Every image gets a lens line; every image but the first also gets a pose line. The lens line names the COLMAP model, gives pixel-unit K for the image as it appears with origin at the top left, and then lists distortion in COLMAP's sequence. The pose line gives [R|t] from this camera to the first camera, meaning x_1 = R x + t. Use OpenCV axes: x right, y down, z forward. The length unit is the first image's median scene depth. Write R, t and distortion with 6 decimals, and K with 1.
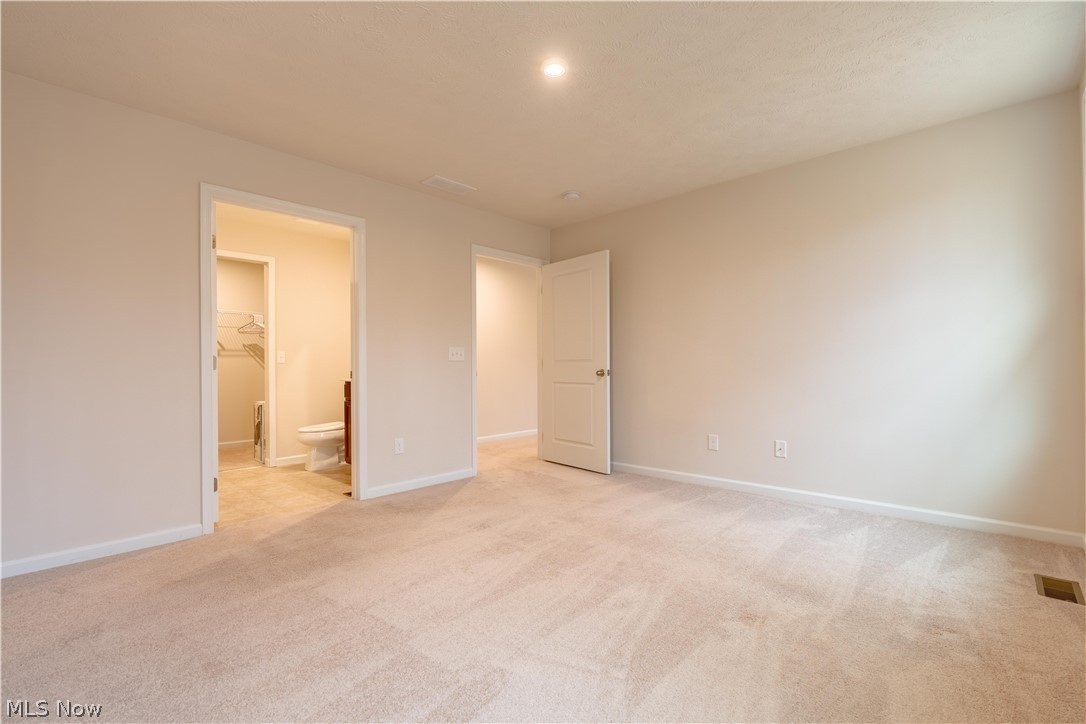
lens RADIAL K [[484.9, 0, 549.4], [0, 484.9, 367.4], [0, 0, 1]] dist [-0.008975, 0.004183]
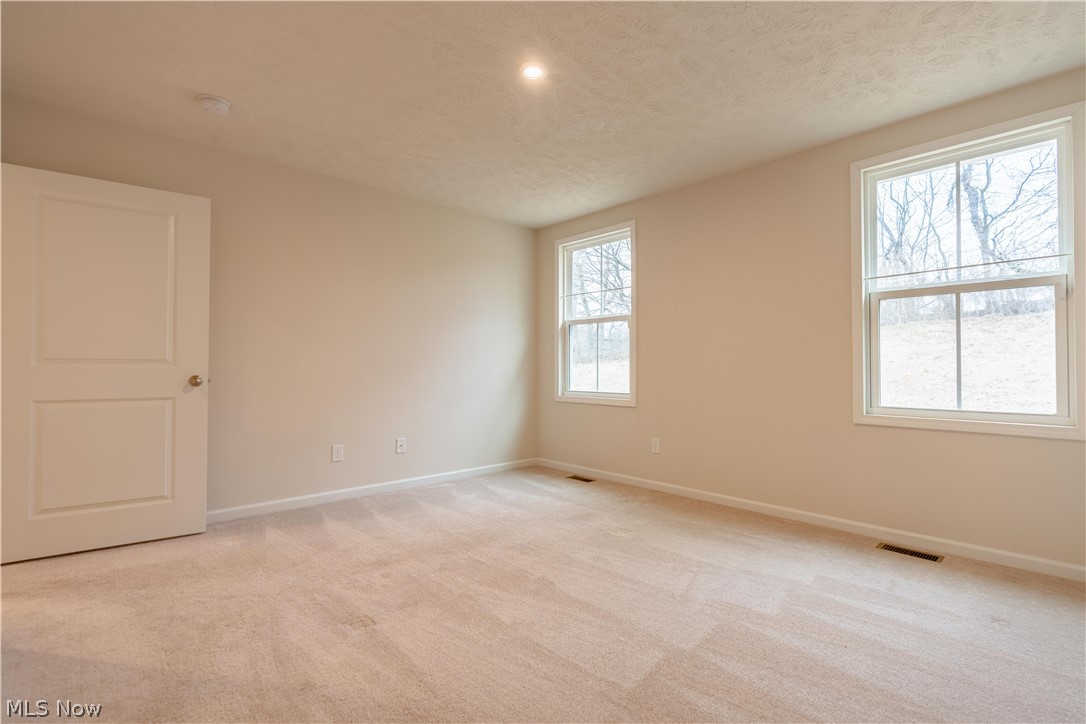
lens RADIAL K [[484.9, 0, 546.3], [0, 484.9, 368.7], [0, 0, 1]] dist [-0.008975, 0.004183]
pose [[0.076712, 0.012518, 0.996975, -0.631837], [0.001853, 0.999918, -0.012698, 0.005092], [-0.997052, 0.002822, 0.076683, 0.589074]]
